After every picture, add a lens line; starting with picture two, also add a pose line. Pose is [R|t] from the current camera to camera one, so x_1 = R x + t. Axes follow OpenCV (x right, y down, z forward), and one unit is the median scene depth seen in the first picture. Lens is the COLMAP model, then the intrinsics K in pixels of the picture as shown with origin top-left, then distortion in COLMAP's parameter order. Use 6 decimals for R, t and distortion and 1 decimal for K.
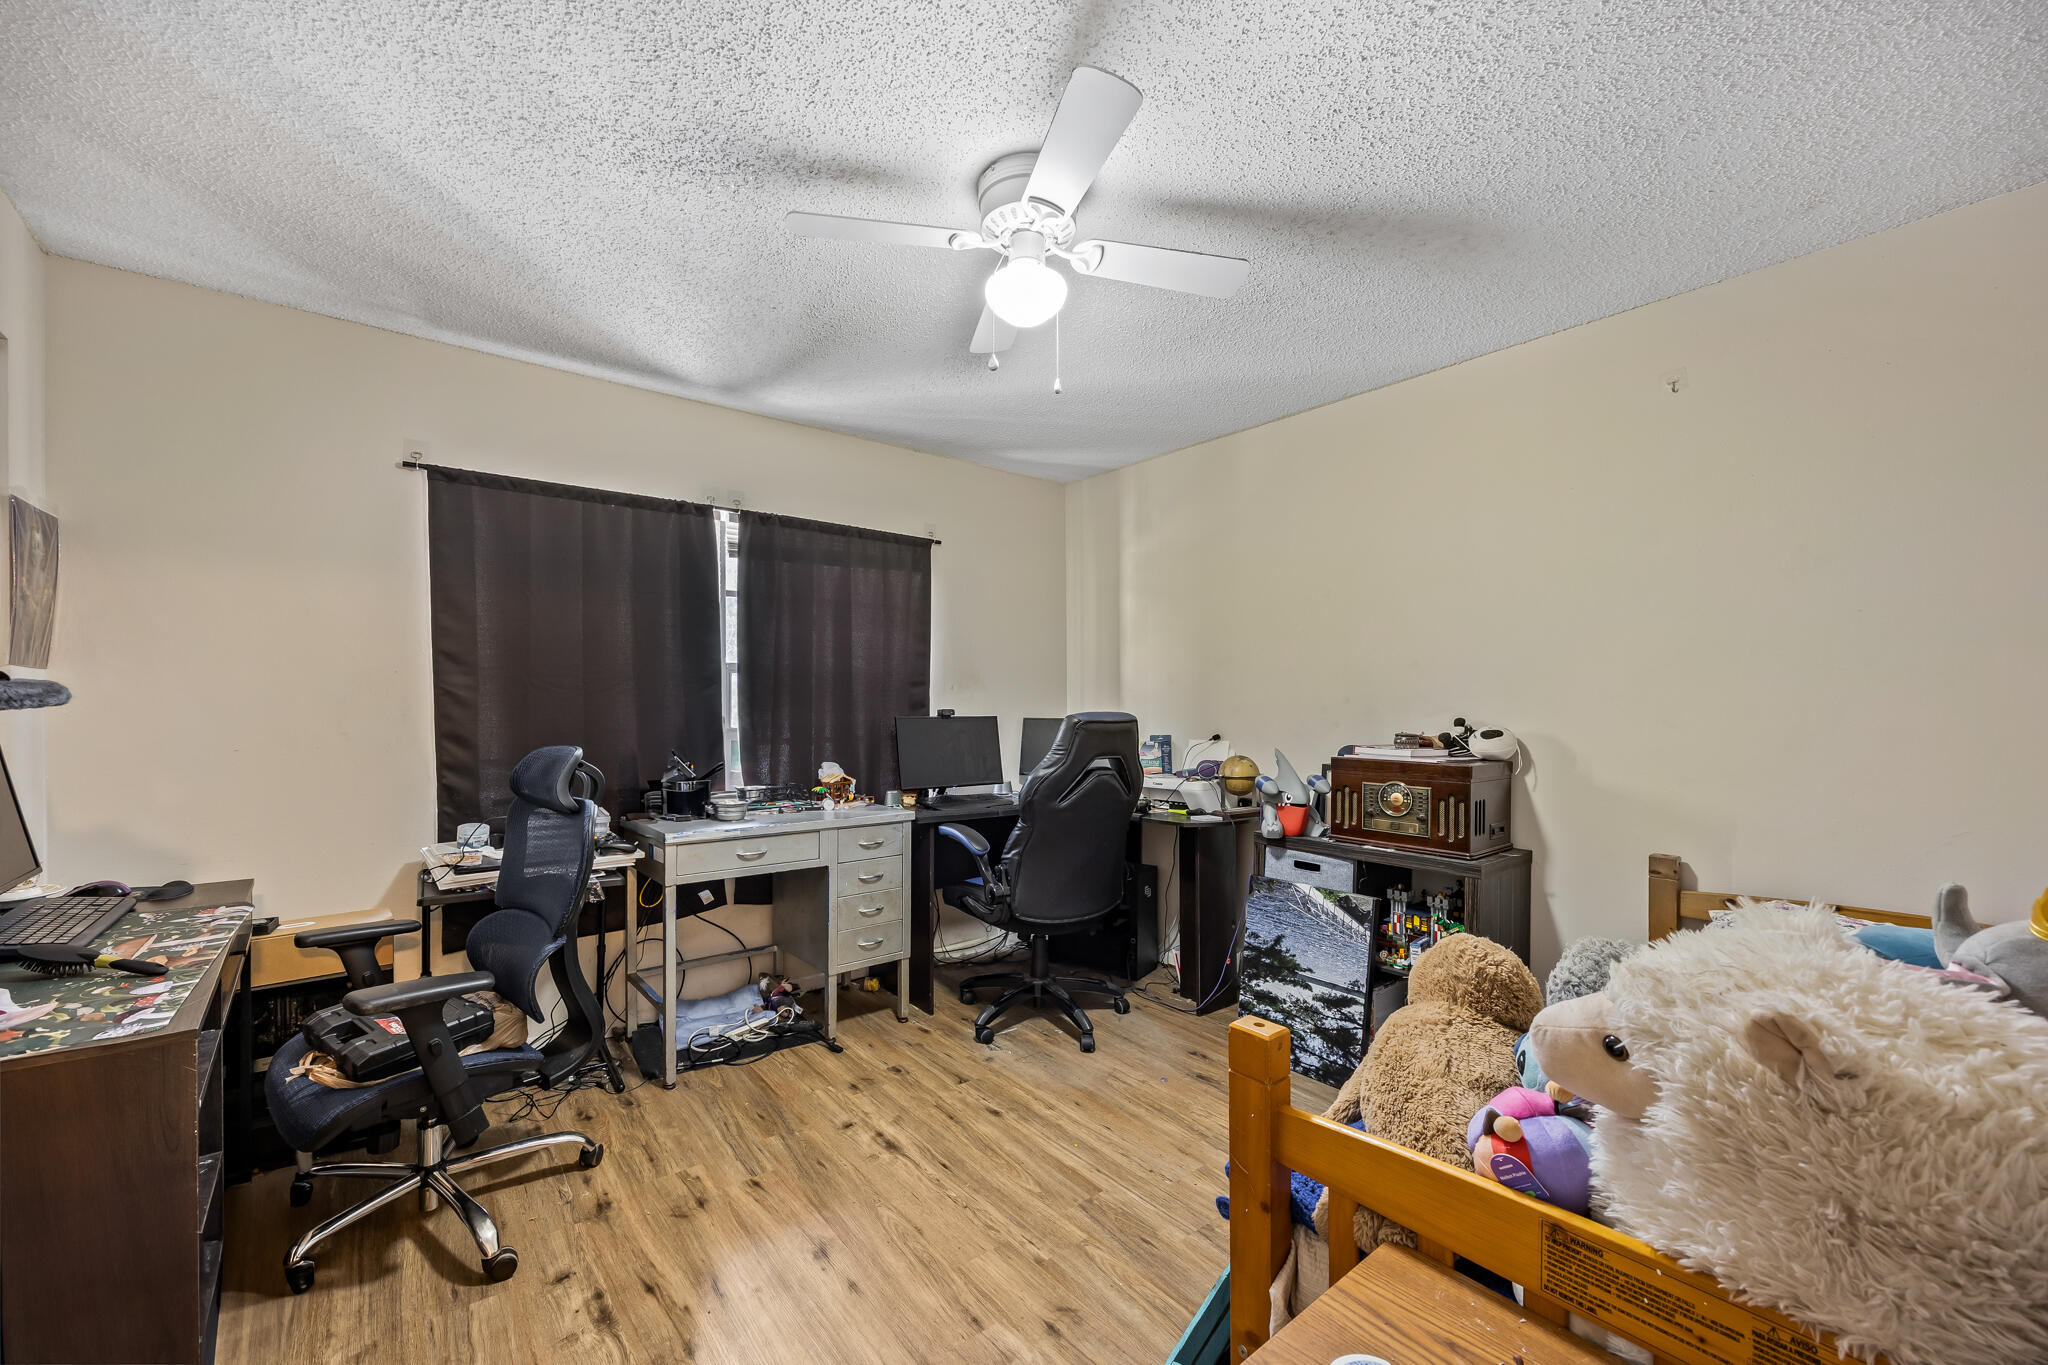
lens RADIAL K [[794.6, 0, 1017.8], [0, 794.6, 716.1], [0, 0, 1]] dist [0.000079, 0.000048]
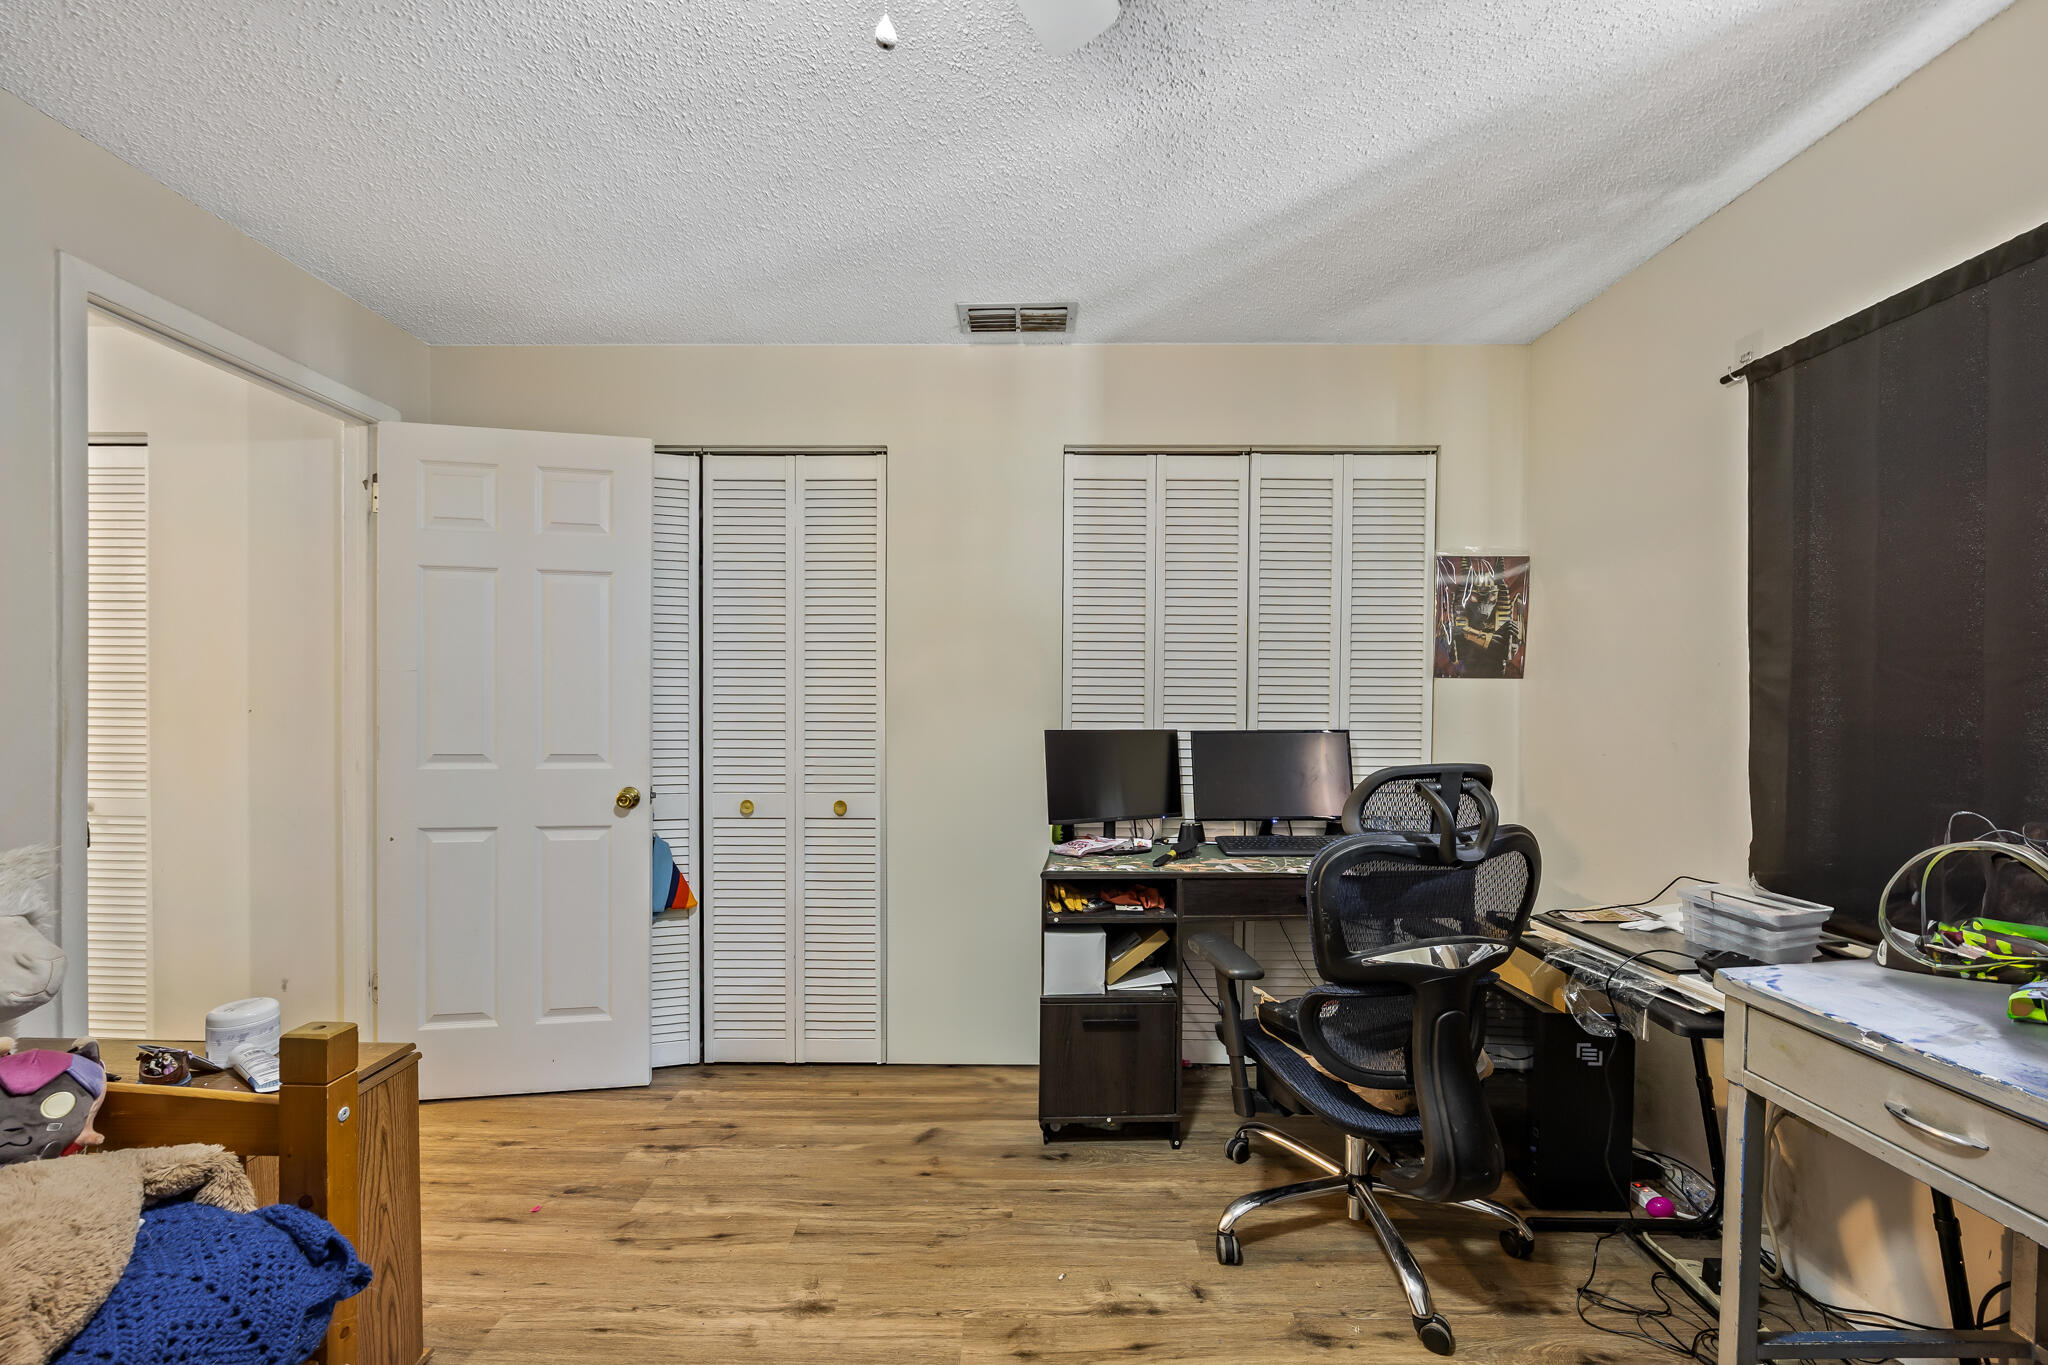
lens RADIAL K [[794.6, 0, 1017.8], [0, 794.6, 716.1], [0, 0, 1]] dist [0.000079, 0.000048]
pose [[-0.626010, 0.003808, -0.779806, 0.258376], [-0.020641, 0.999557, 0.021452, -0.009073], [0.779542, 0.029525, -0.625654, 1.152767]]
